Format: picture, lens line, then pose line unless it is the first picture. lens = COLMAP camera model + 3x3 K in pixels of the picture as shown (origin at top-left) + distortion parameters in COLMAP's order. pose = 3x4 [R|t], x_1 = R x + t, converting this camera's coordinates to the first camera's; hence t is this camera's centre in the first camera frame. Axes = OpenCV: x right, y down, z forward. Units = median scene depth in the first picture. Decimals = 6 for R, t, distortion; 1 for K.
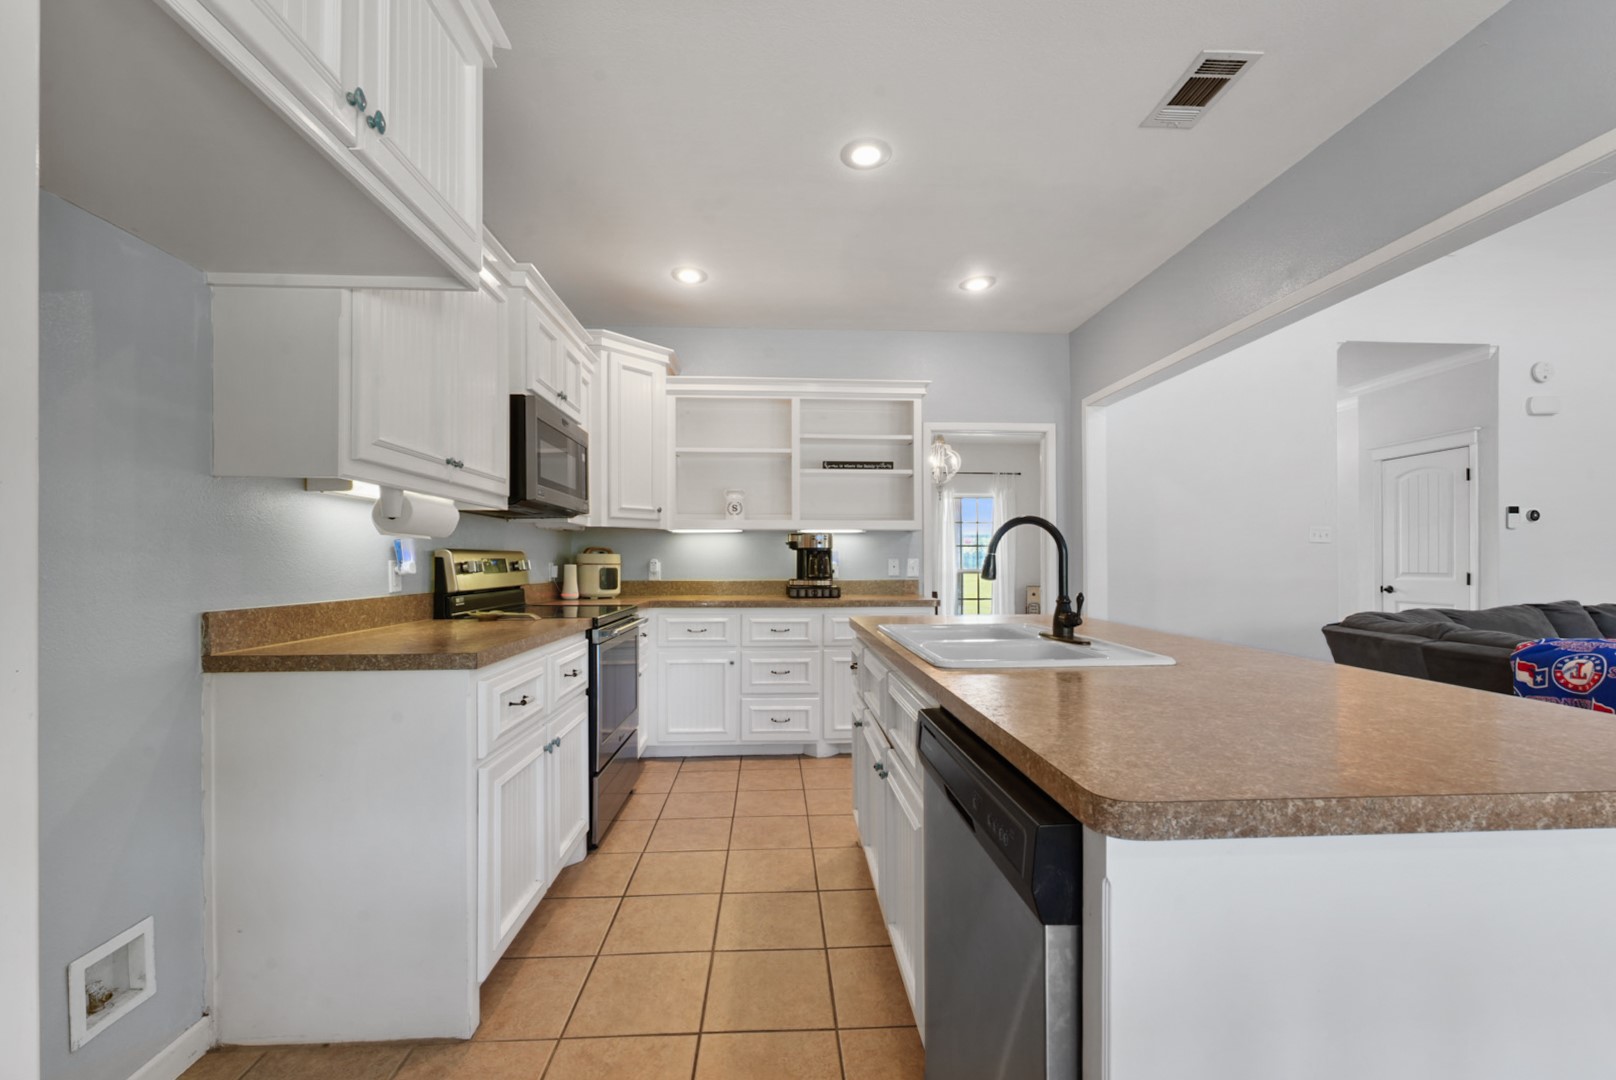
lens RADIAL K [[649.6, 0, 805.8], [0, 649.6, 561.4], [0, 0, 1]] dist [-0.000315, 0.000003]
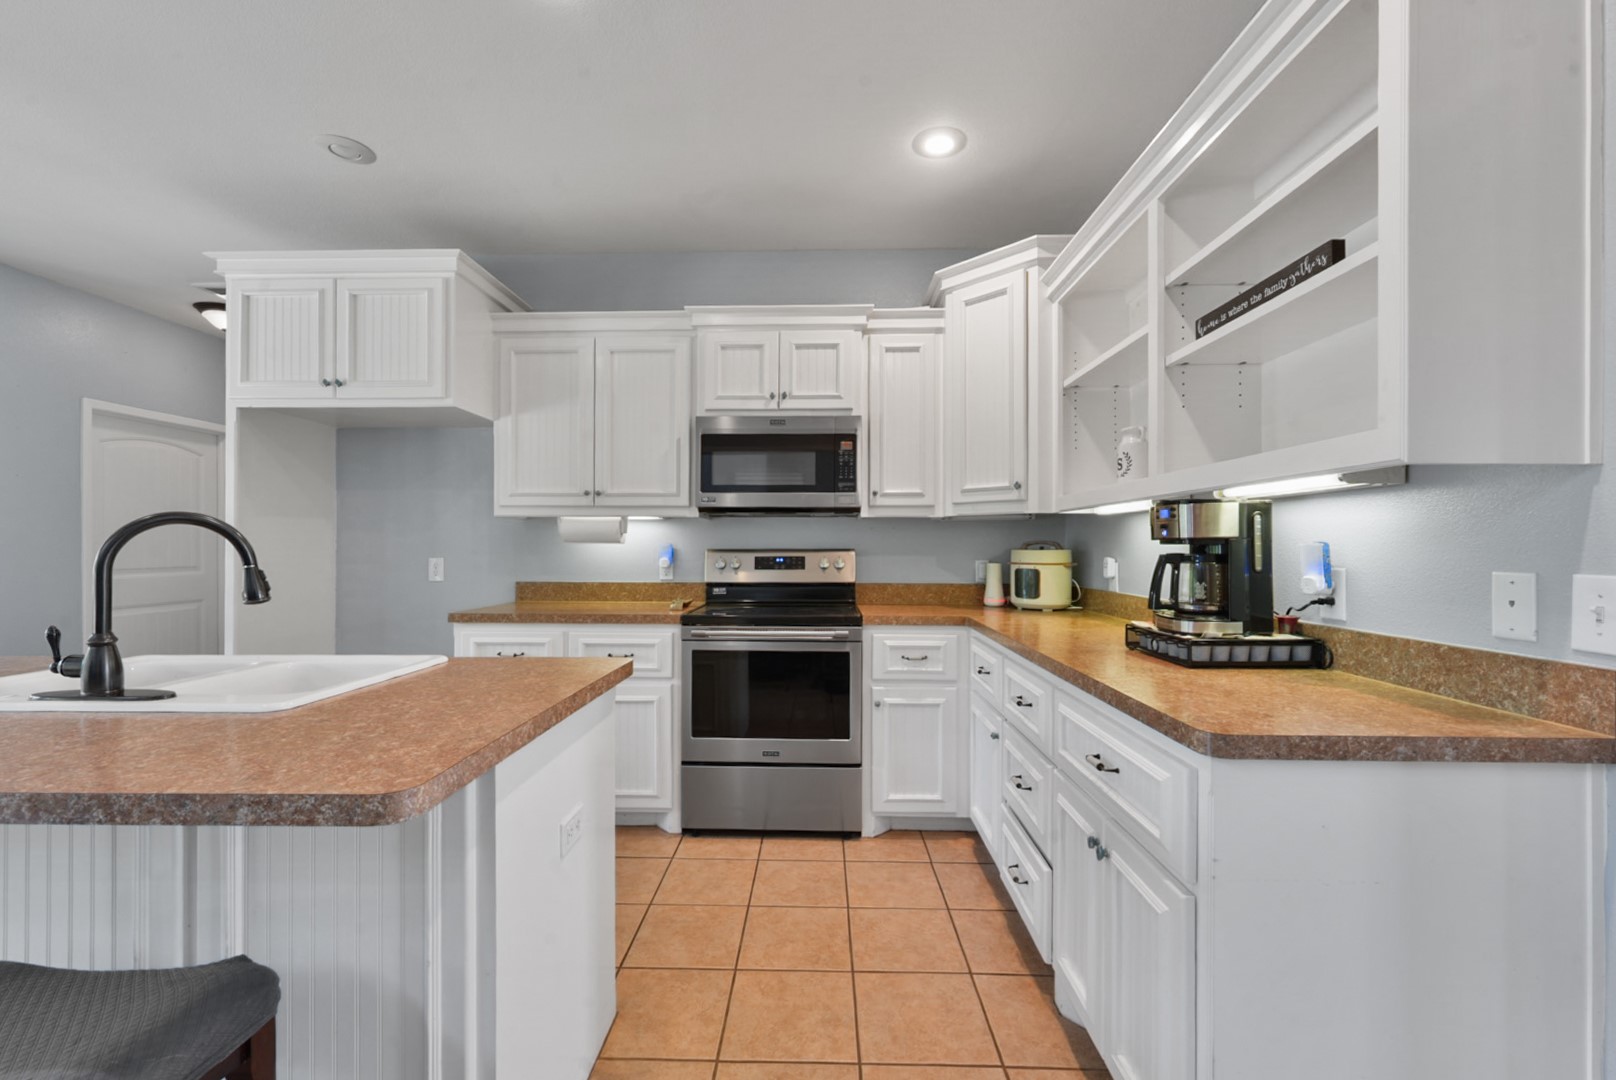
lens RADIAL K [[662.6, 0, 805.1], [0, 662.6, 544.5], [0, 0, 1]] dist [-0.000910, 0.000178]
pose [[-0.083095, 0.000154, -0.996542, 0.547320], [0.002142, 0.999998, -0.000024, -0.020730], [0.996539, -0.002137, -0.083095, 0.955843]]
